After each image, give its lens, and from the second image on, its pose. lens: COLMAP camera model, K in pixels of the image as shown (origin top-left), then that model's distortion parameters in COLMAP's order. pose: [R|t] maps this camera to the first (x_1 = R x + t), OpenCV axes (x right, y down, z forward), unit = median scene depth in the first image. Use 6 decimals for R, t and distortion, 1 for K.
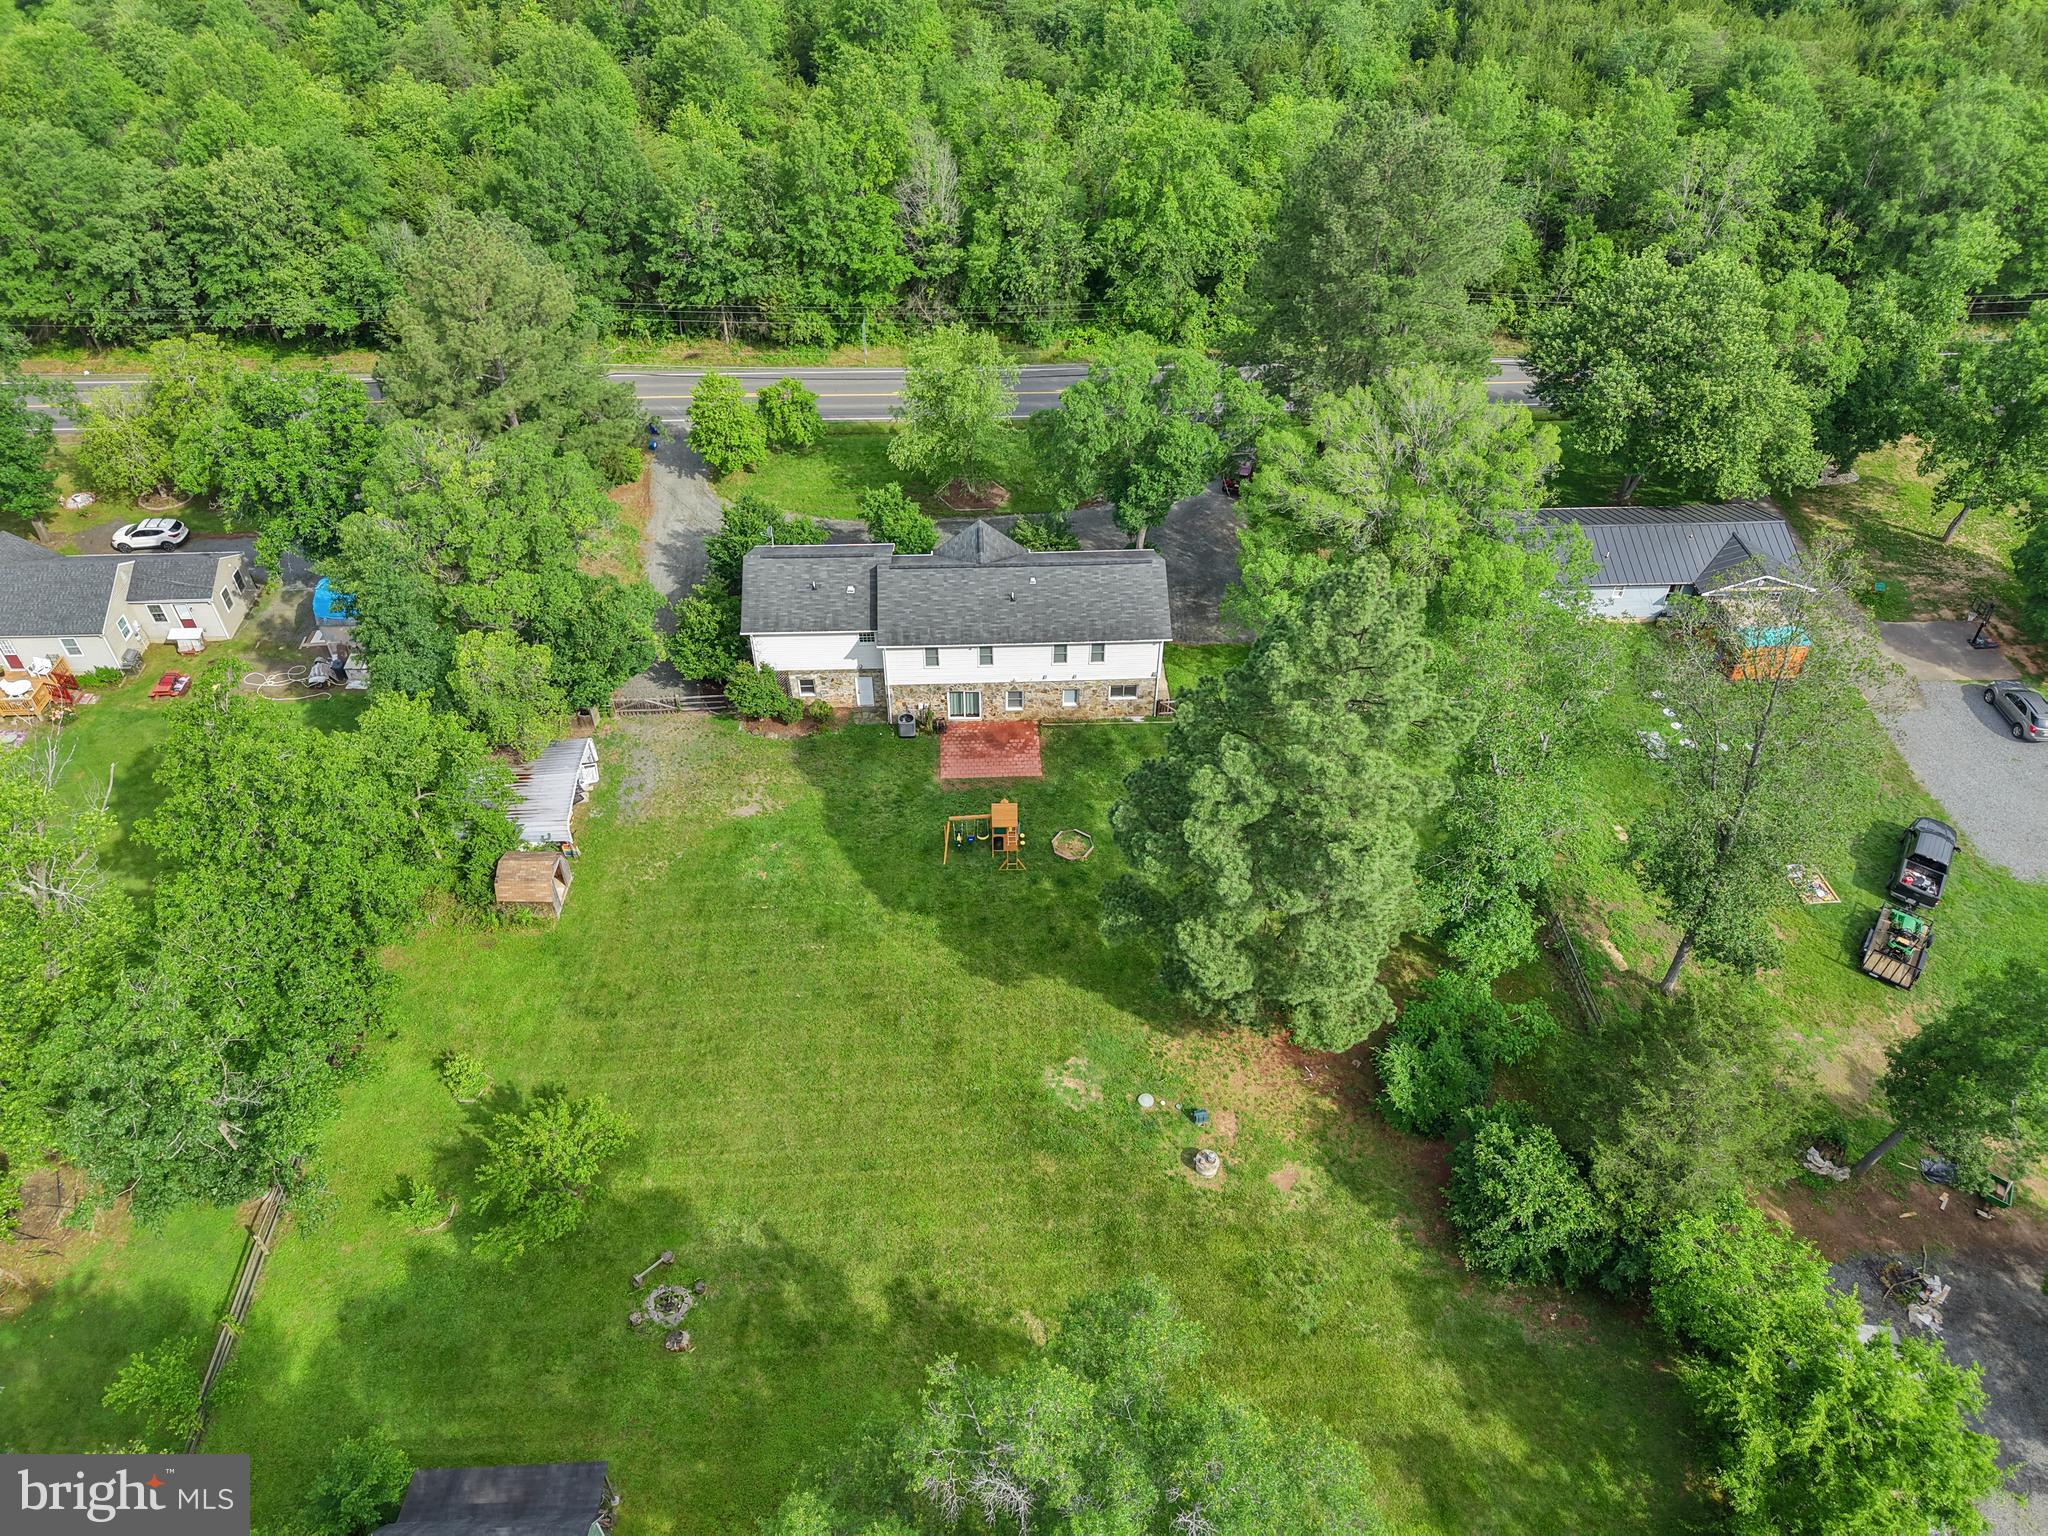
lens RADIAL K [[1377.8, 0, 1089.8], [0, 1377.8, 764.7], [0, 0, 1]] dist [0.003175, -0.023637]
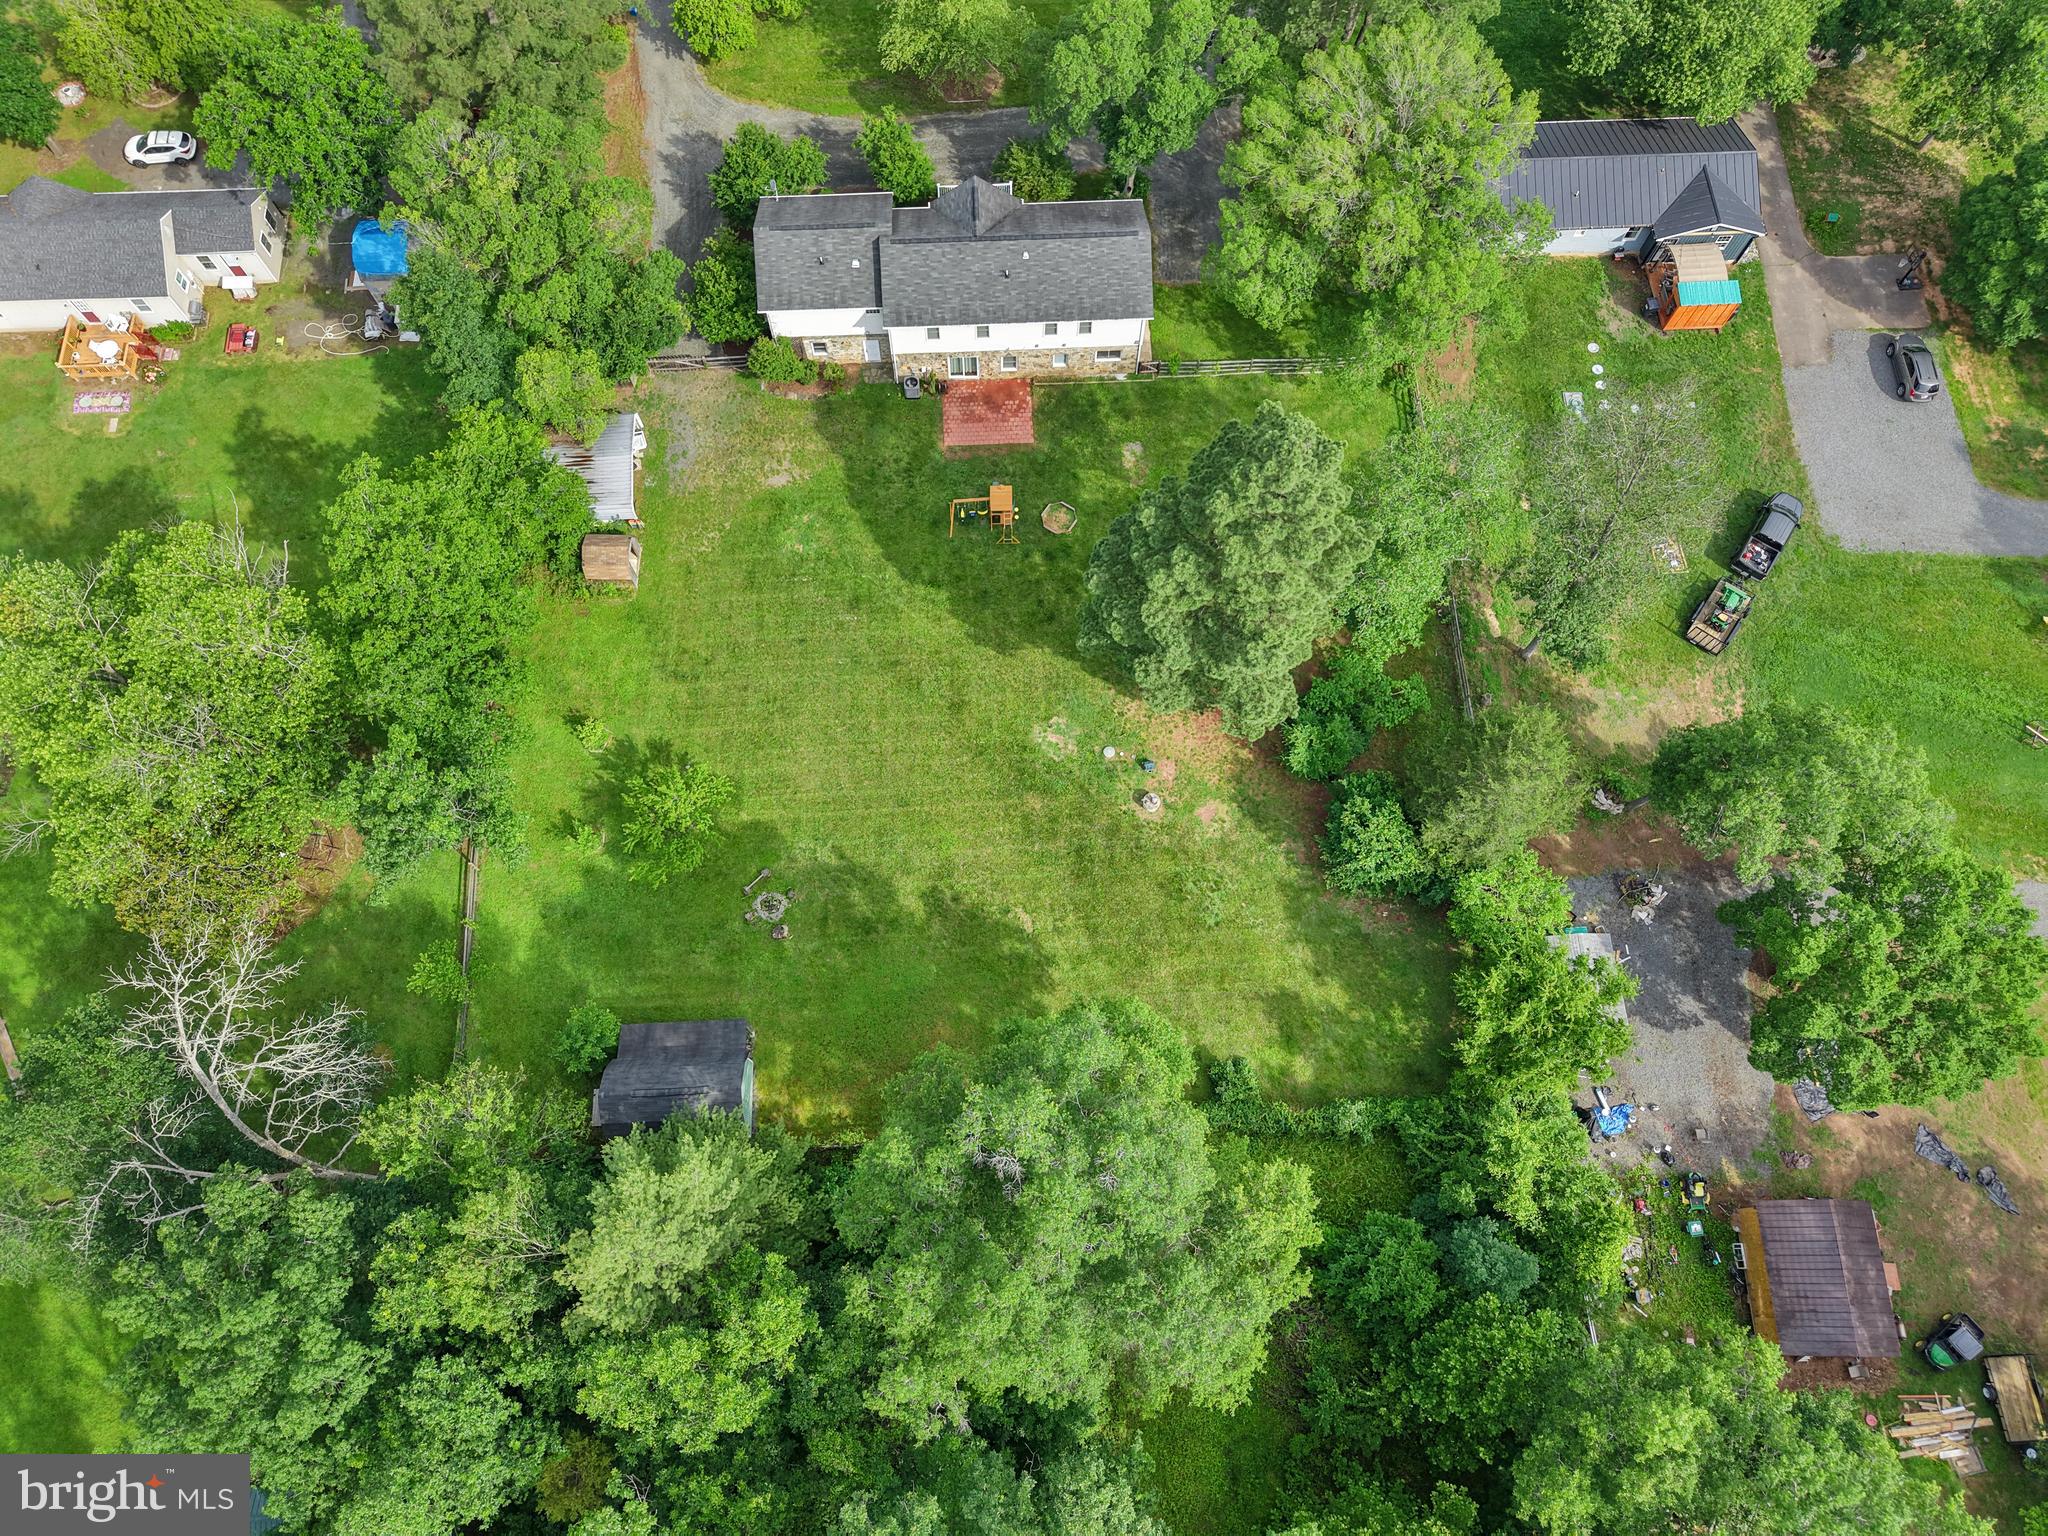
lens RADIAL K [[1440.5, 0, 1137.1], [0, 1440.5, 769.6], [0, 0, 1]] dist [-0.030886, -0.003524]
pose [[0.998896, 0.020798, 0.042112, 0.007345], [-0.038535, 0.875516, 0.481649, -0.352134], [-0.026853, -0.482741, 0.875352, -0.190347]]
